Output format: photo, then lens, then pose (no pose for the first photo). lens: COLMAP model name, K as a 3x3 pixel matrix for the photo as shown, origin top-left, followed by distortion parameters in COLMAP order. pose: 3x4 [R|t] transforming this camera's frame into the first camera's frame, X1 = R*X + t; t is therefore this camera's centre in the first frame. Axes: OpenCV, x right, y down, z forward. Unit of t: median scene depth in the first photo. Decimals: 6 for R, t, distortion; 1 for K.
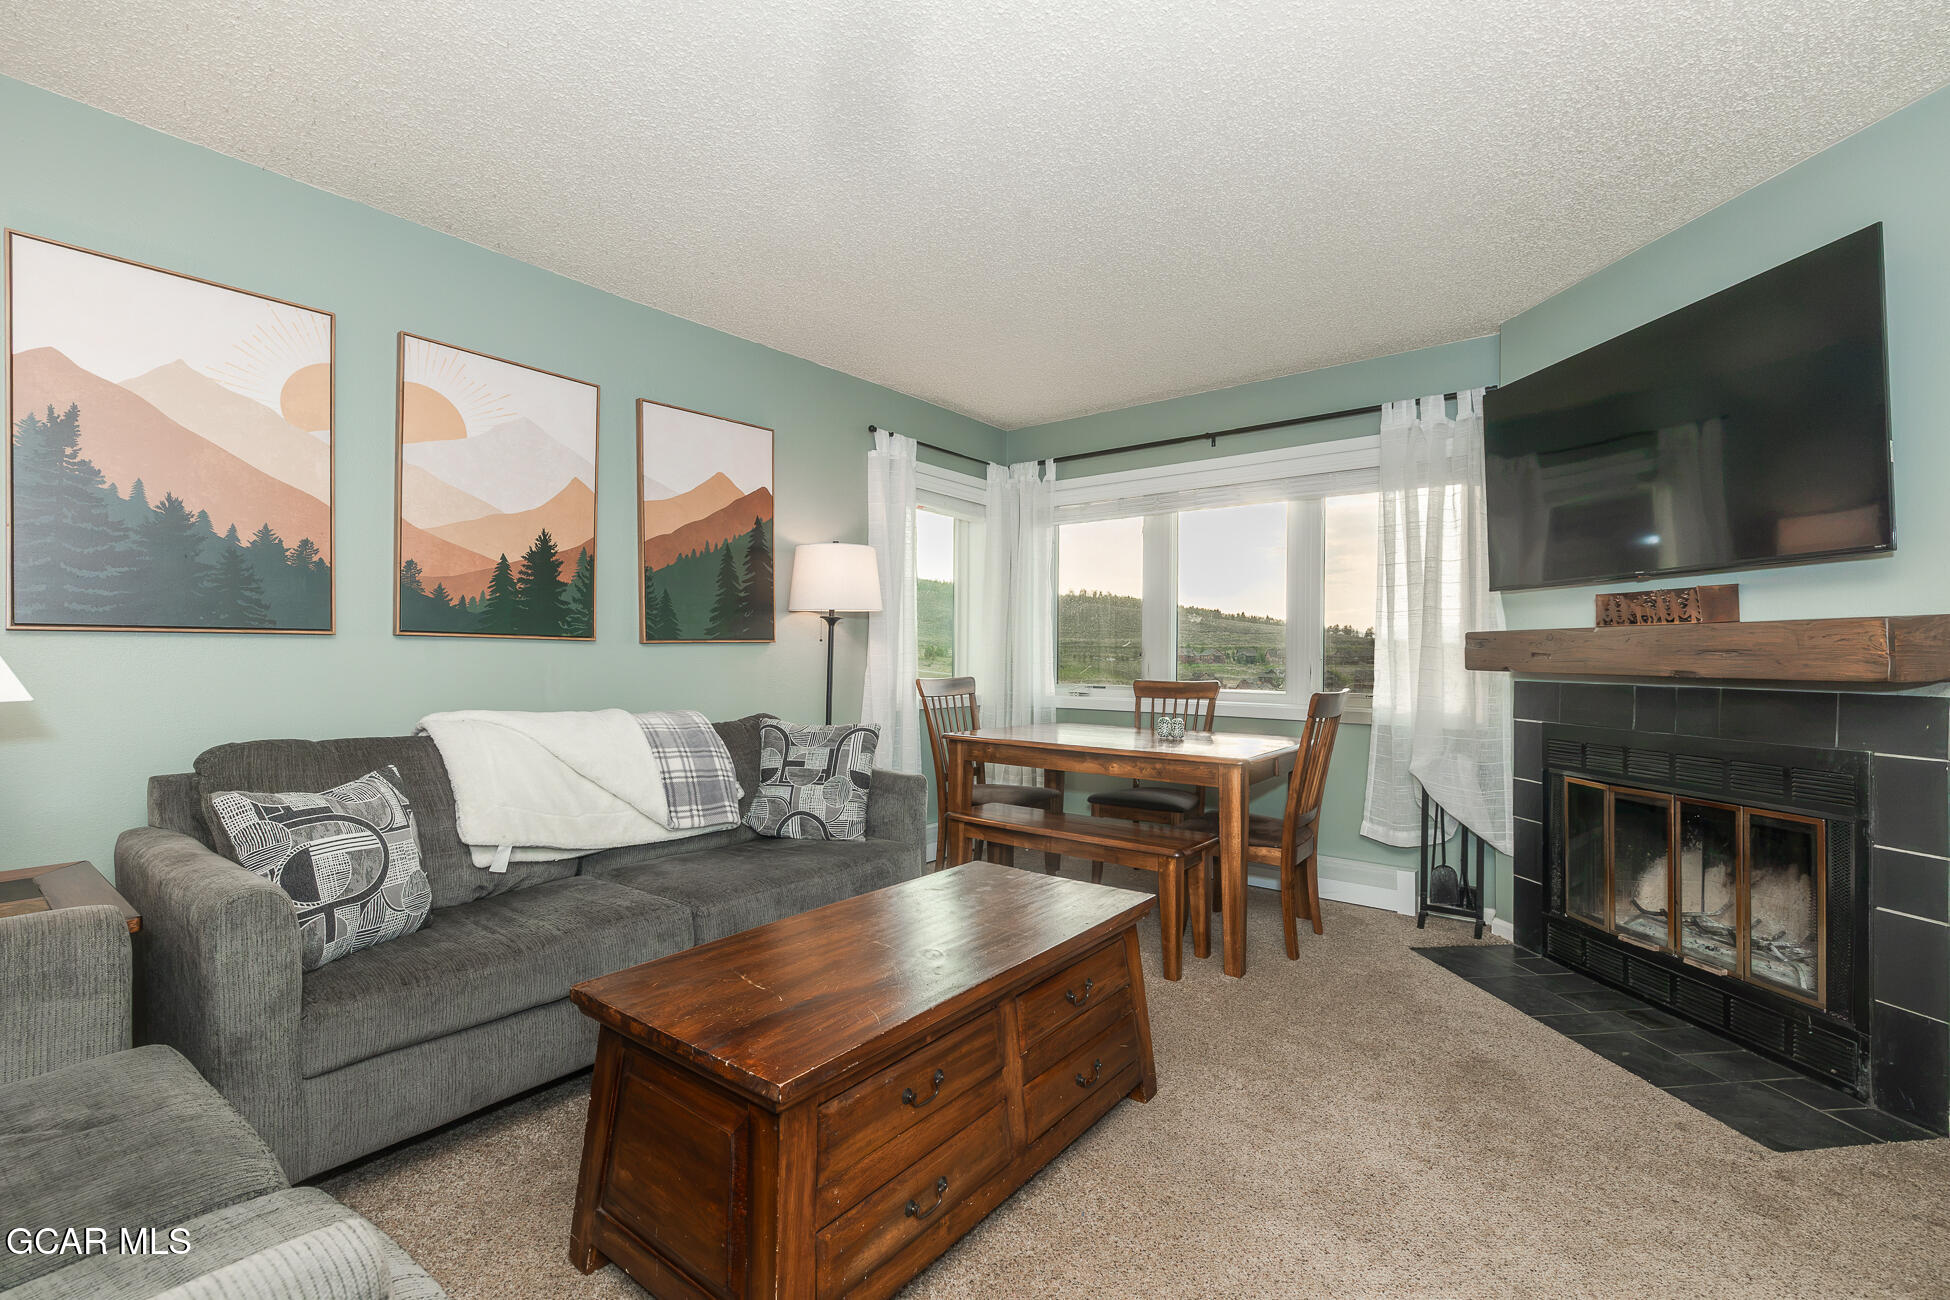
lens RADIAL K [[836.4, 0, 996.0], [0, 836.4, 655.1], [0, 0, 1]] dist [-0.000711, -0.000023]
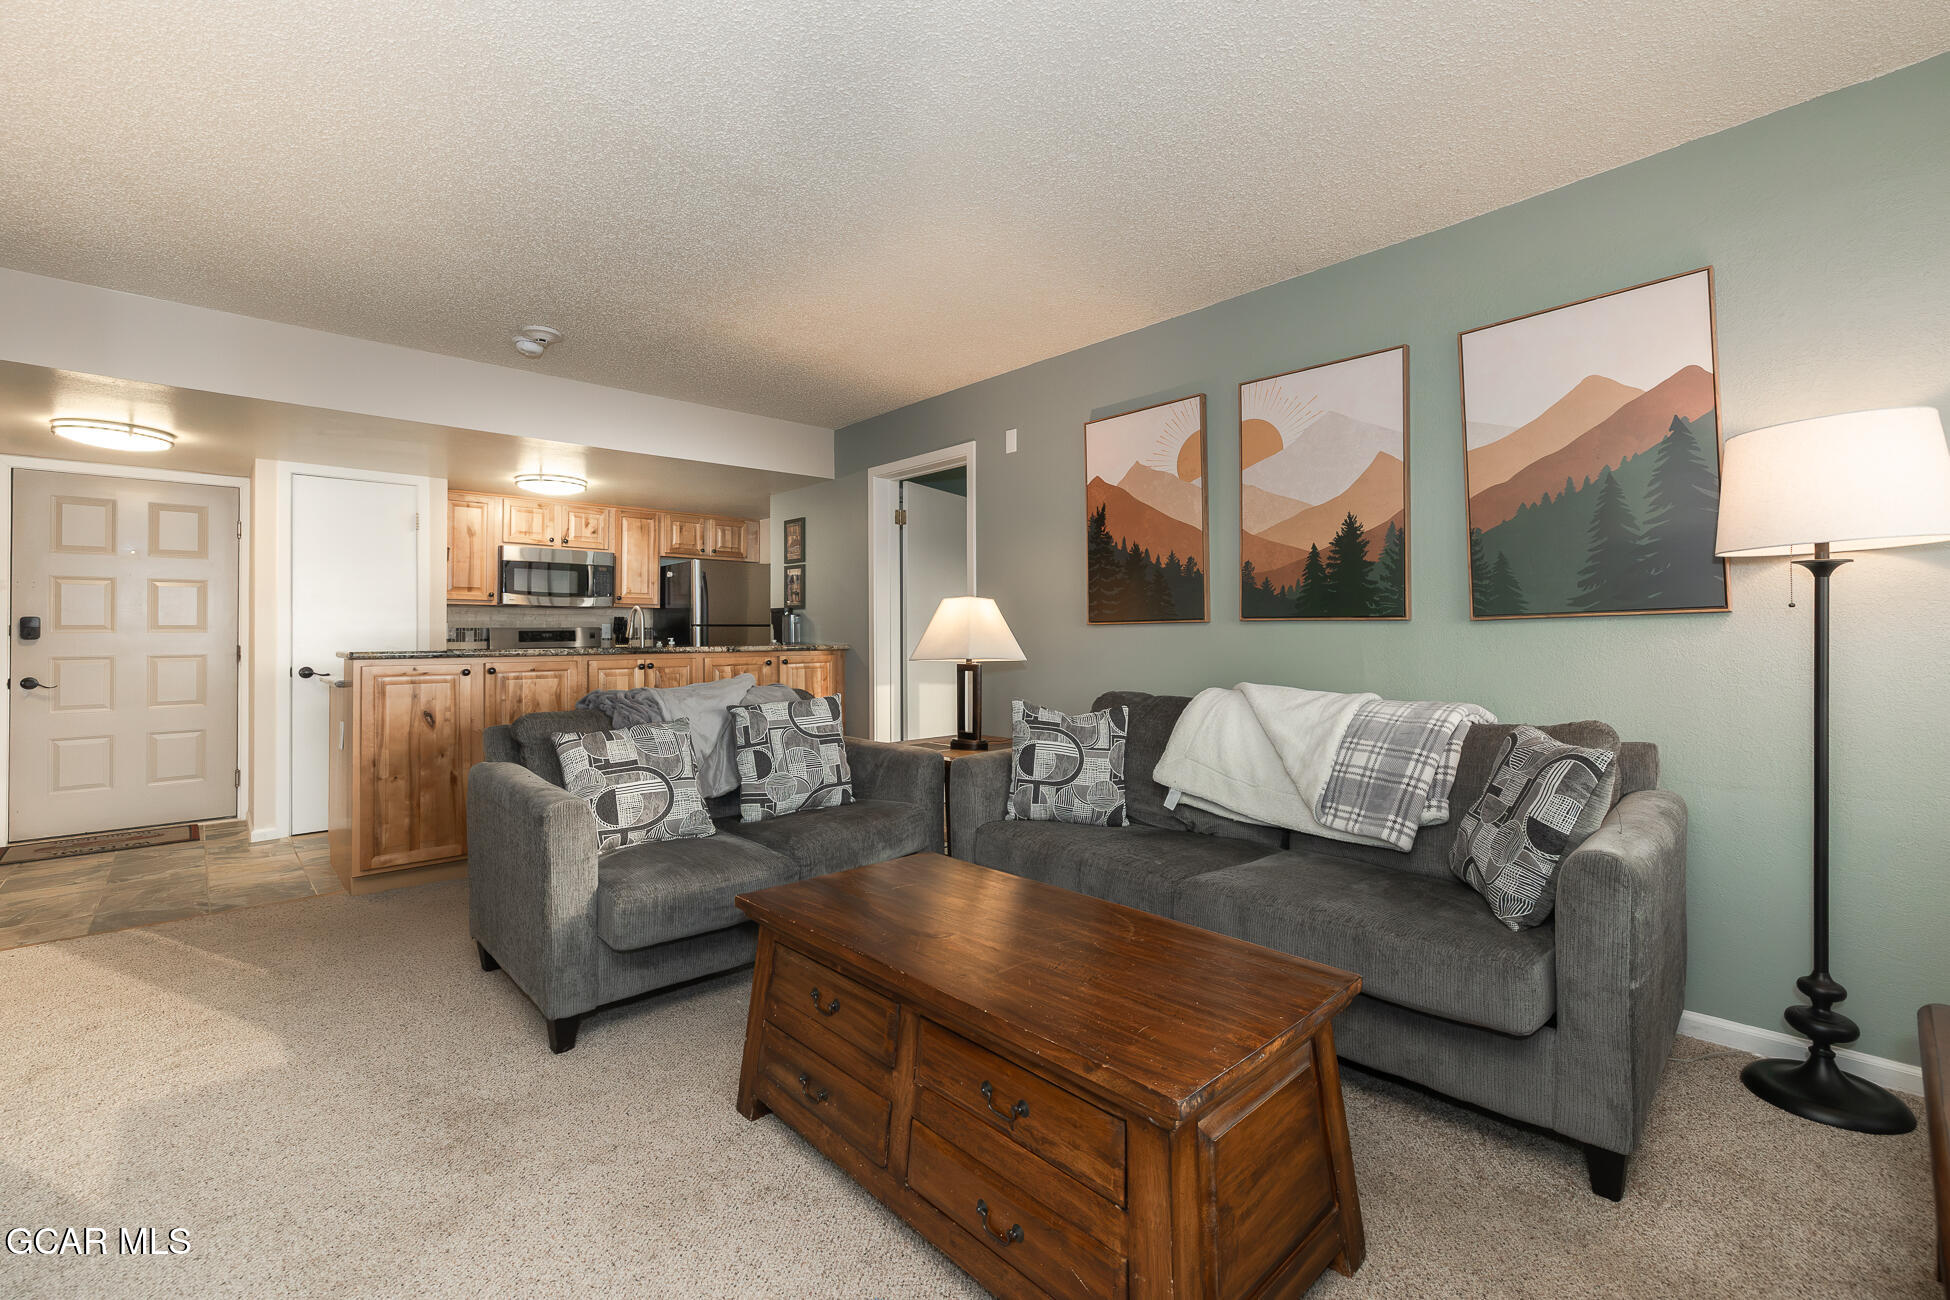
lens RADIAL K [[830.5, 0, 977.1], [0, 830.5, 620.1], [0, 0, 1]] dist [-0.000158, 0.000016]
pose [[-0.172055, -0.021810, -0.984846, 0.523909], [0.006793, 0.999705, -0.023326, 0.001311], [0.985064, -0.010703, -0.171856, 0.708961]]
